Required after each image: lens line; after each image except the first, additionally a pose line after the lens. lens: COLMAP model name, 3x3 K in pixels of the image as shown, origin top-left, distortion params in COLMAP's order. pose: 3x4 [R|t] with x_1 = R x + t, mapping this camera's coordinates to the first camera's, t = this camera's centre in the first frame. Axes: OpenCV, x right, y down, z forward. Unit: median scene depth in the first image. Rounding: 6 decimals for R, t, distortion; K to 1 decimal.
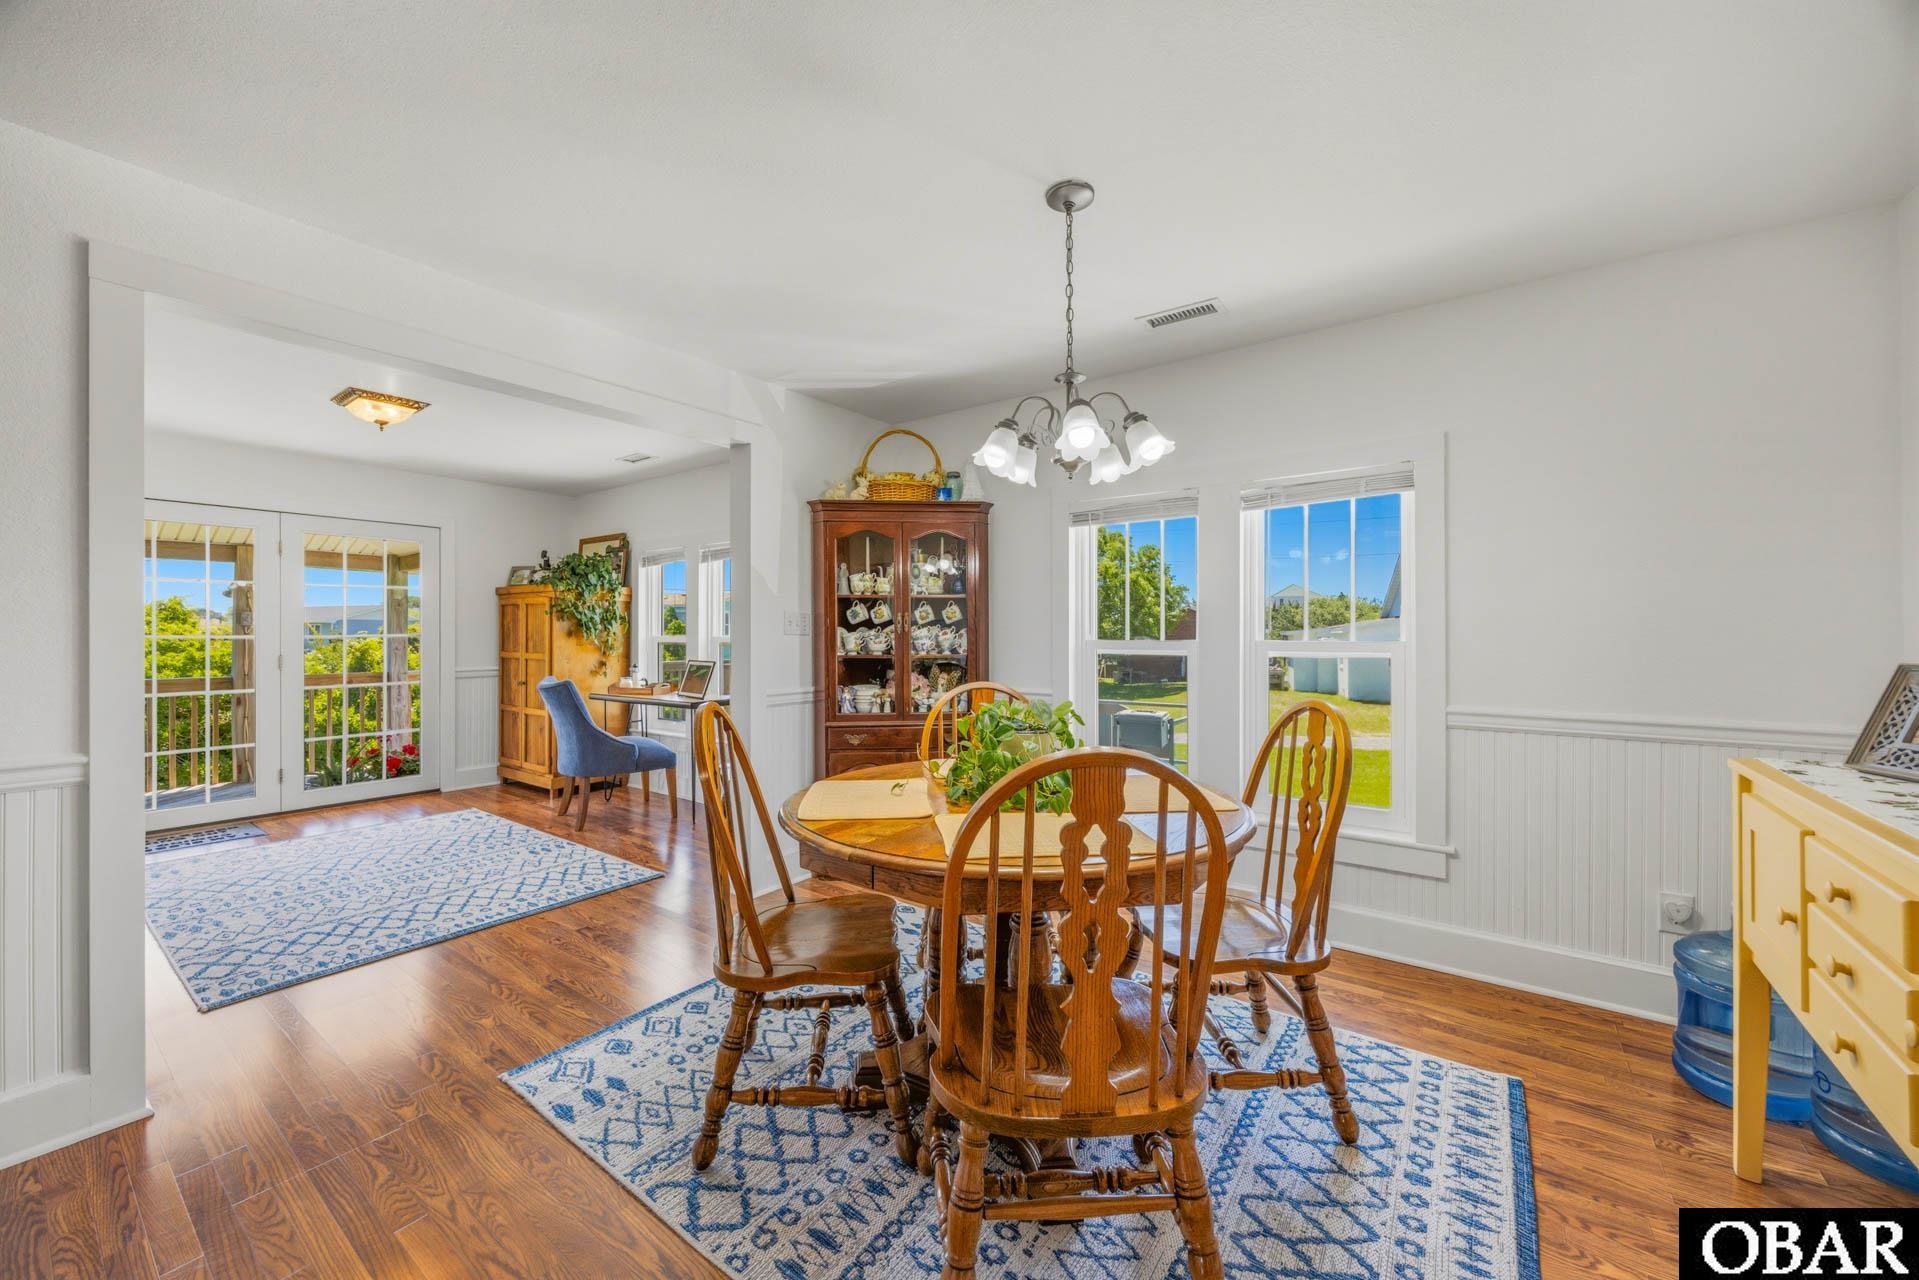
lens RADIAL K [[731.1, 0, 958.5], [0, 731.1, 633.0], [0, 0, 1]] dist [-0.006389, -0.000086]
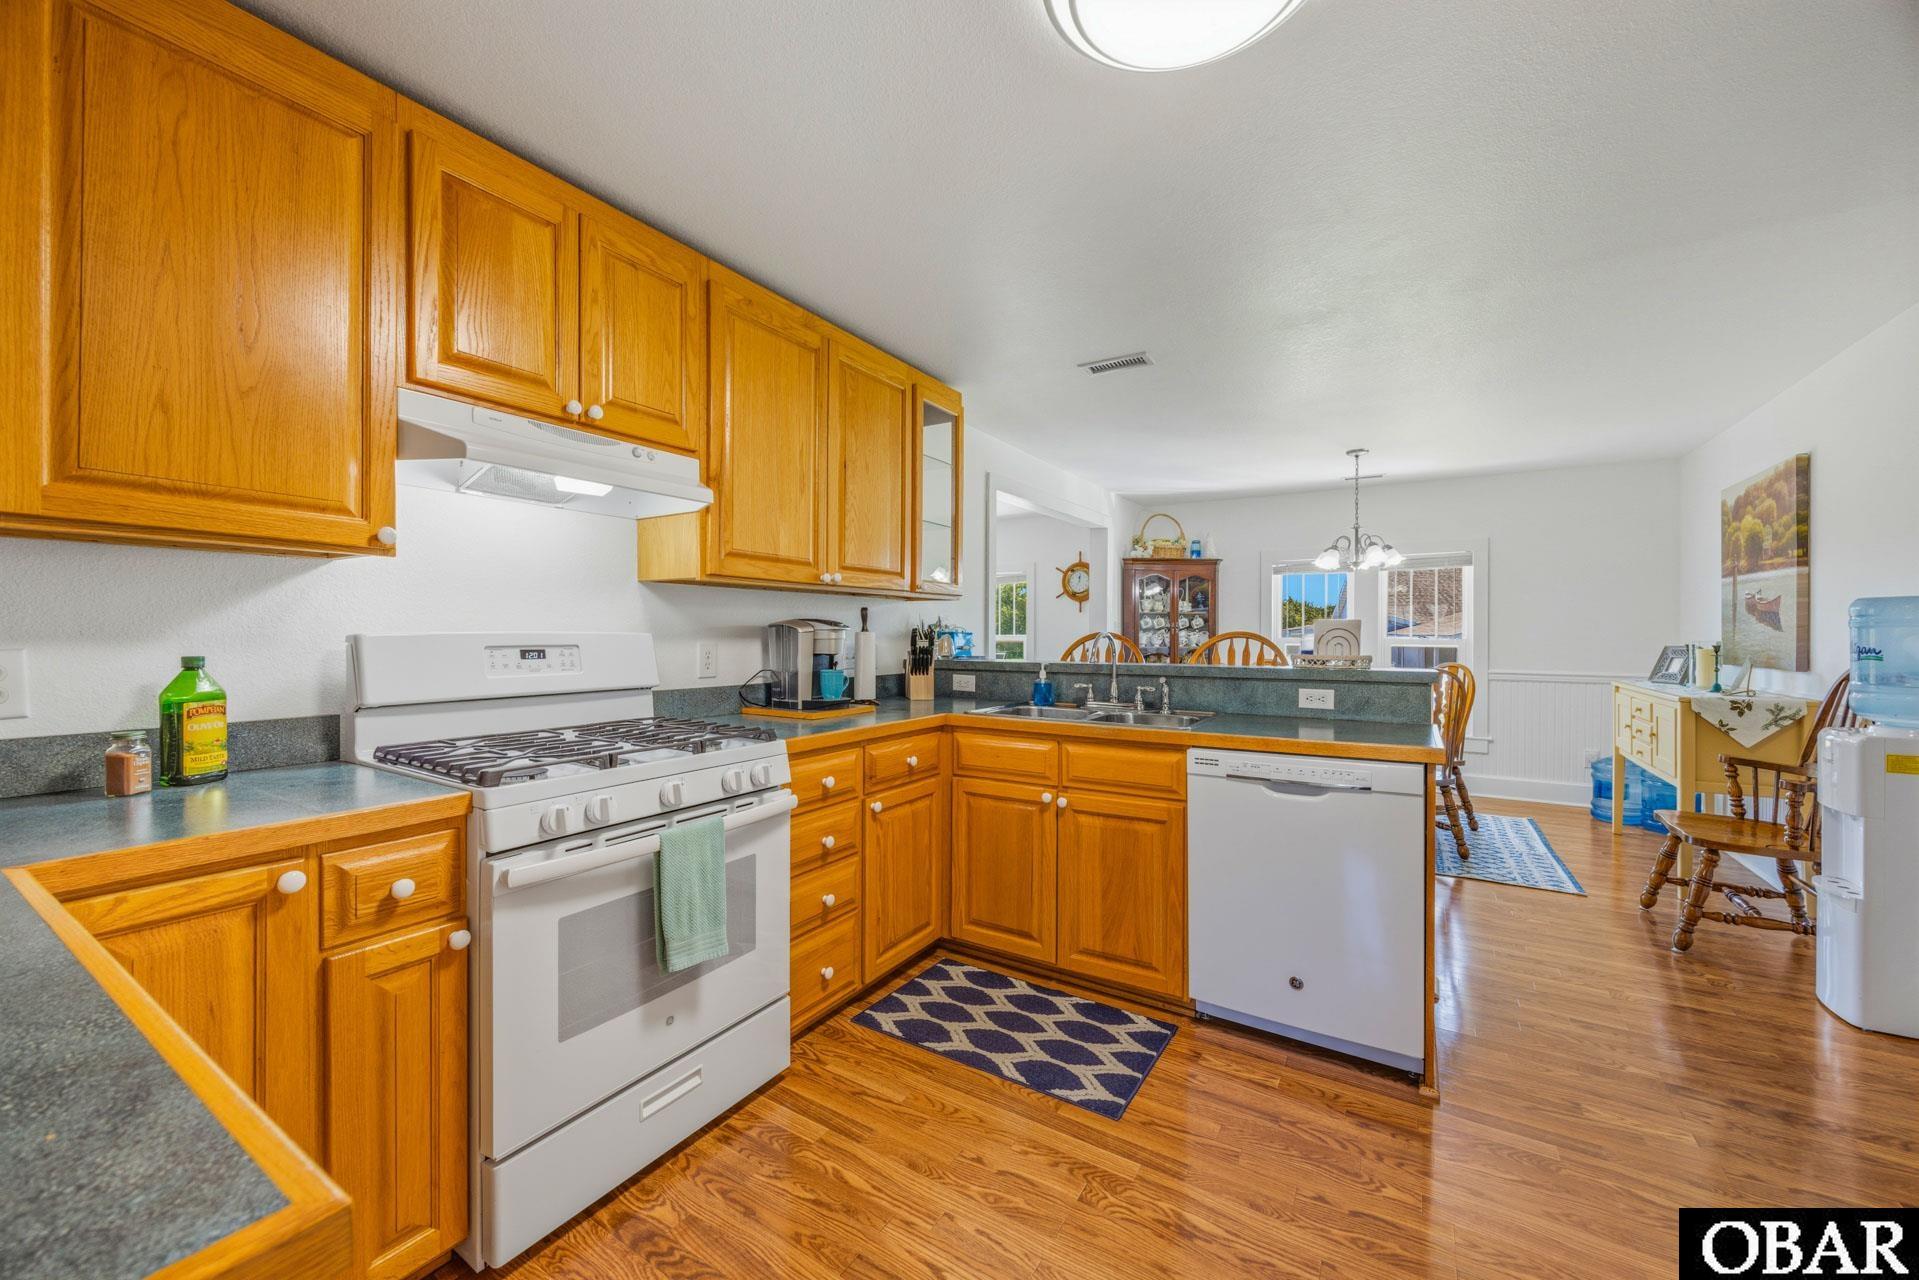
lens RADIAL K [[722.3, 0, 957.0], [0, 722.3, 637.7], [0, 0, 1]] dist [-0.007251, 0.000012]
pose [[0.997969, 0.006659, 0.063360, -0.822205], [-0.007104, 0.999952, 0.006806, 0.001863], [-0.063312, -0.007243, 0.997968, -0.804892]]
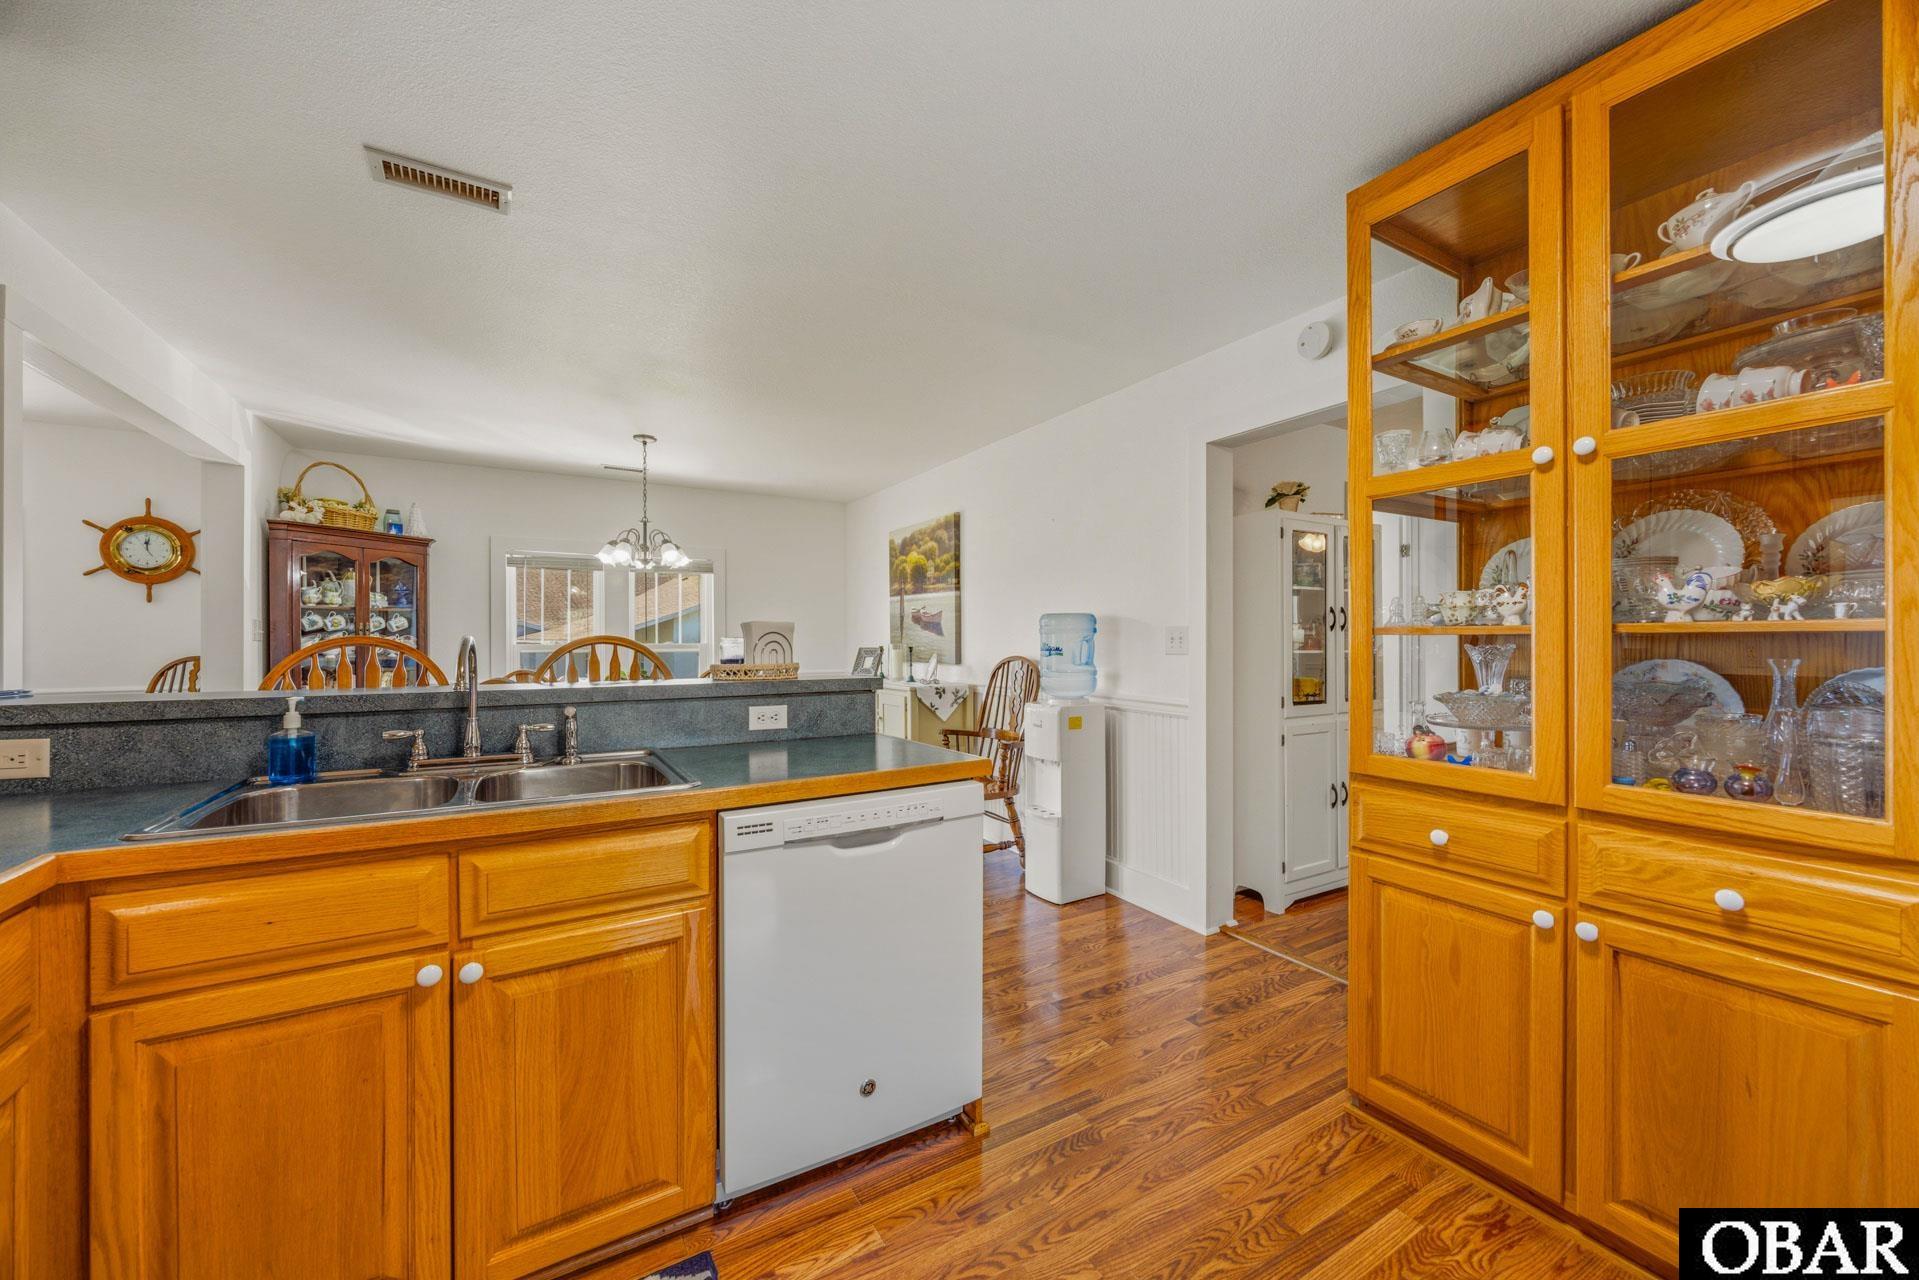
lens RADIAL K [[722.3, 0, 957.0], [0, 722.3, 637.7], [0, 0, 1]] dist [-0.007251, 0.000012]
pose [[0.395124, 0.006600, 0.918604, -0.913159], [-0.002689, 0.999978, -0.006027, 0.003177], [-0.918624, -0.000089, 0.395133, -0.440623]]
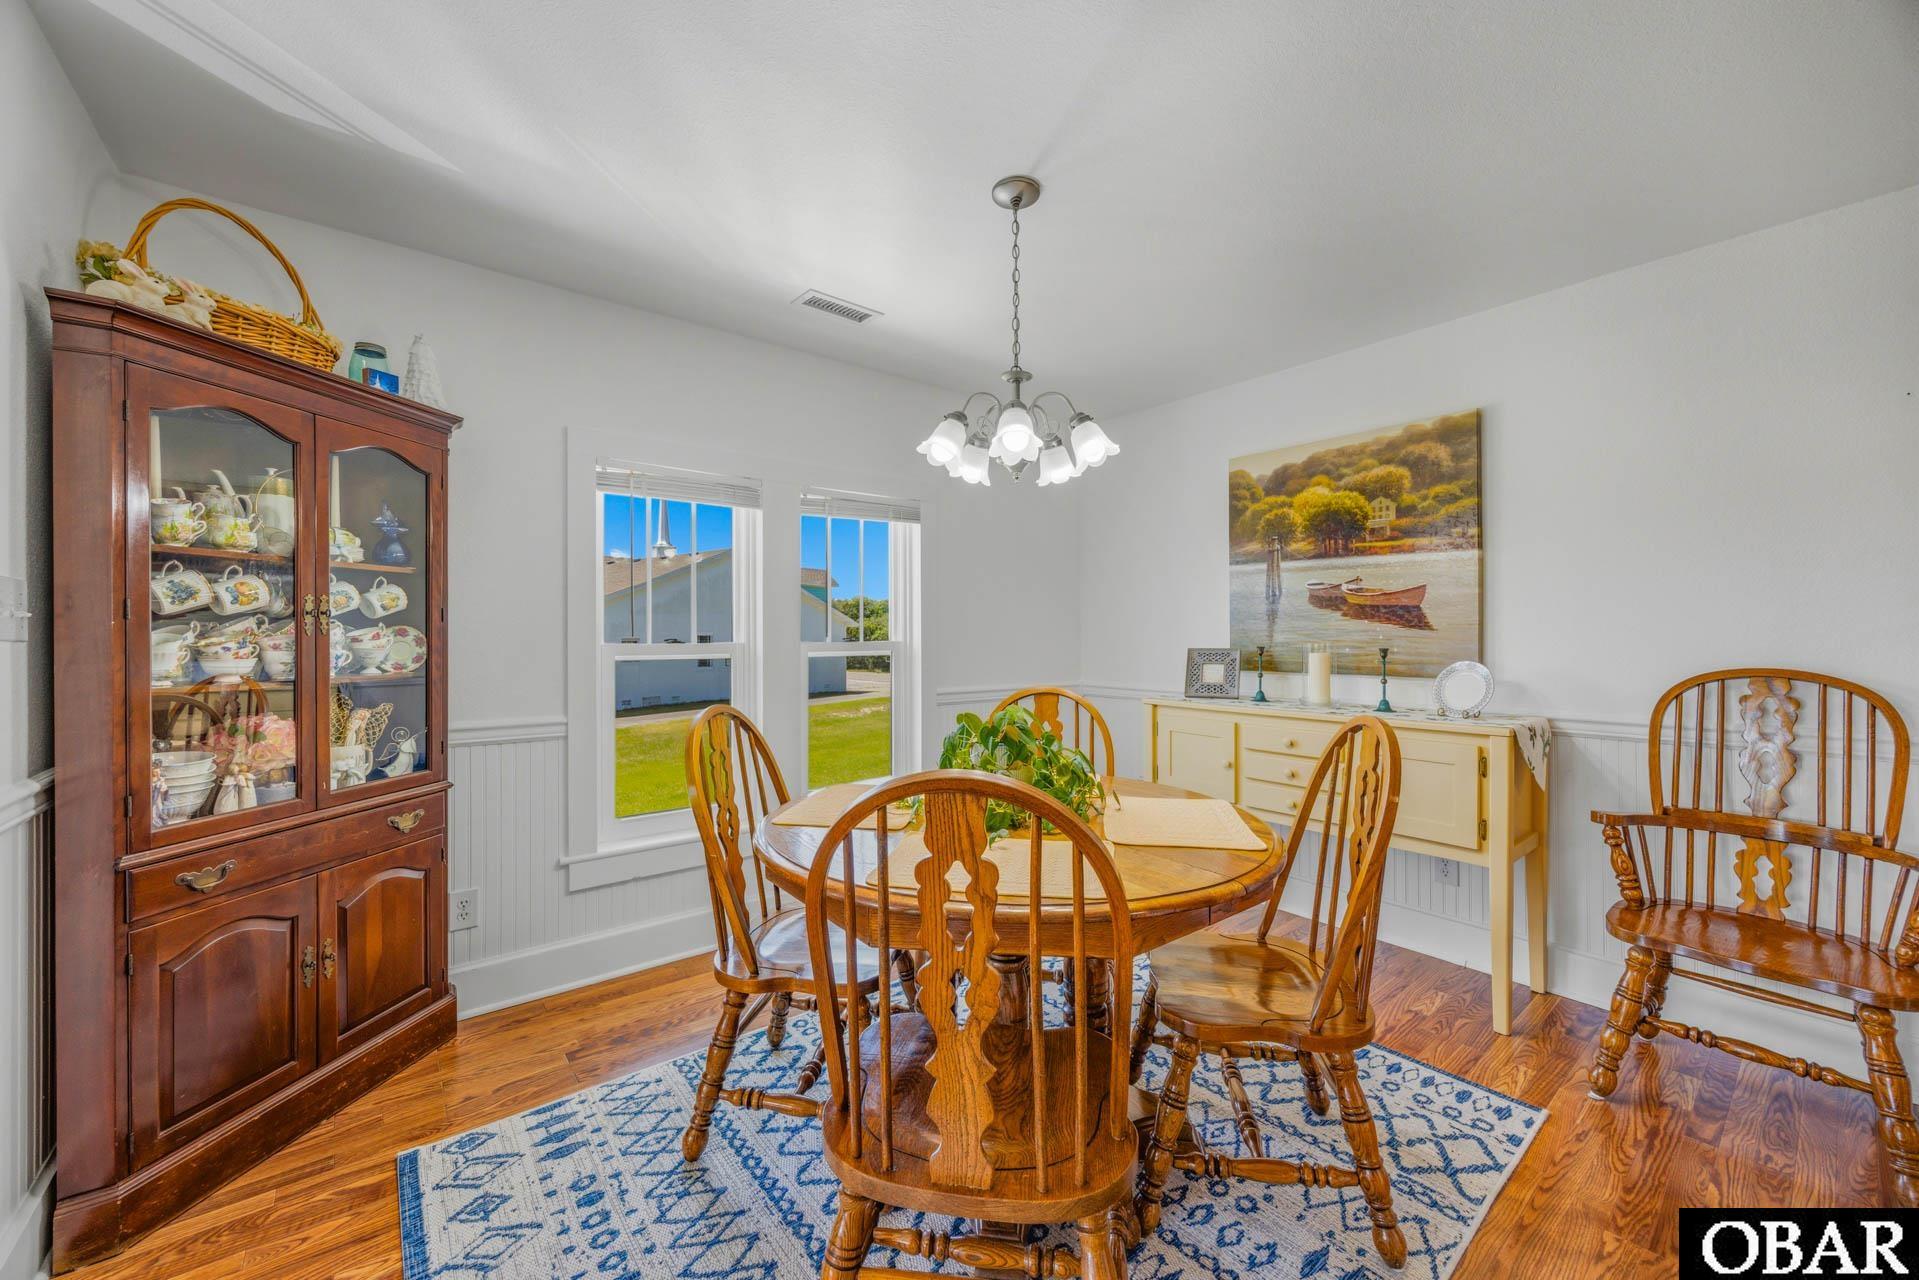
lens RADIAL K [[722.3, 0, 957.0], [0, 722.3, 637.7], [0, 0, 1]] dist [-0.007251, 0.000012]
pose [[0.263474, -0.000383, 0.964667, -0.506399], [-0.002215, 0.999997, 0.001002, 0.001233], [-0.964664, -0.002401, 0.263472, 0.521166]]
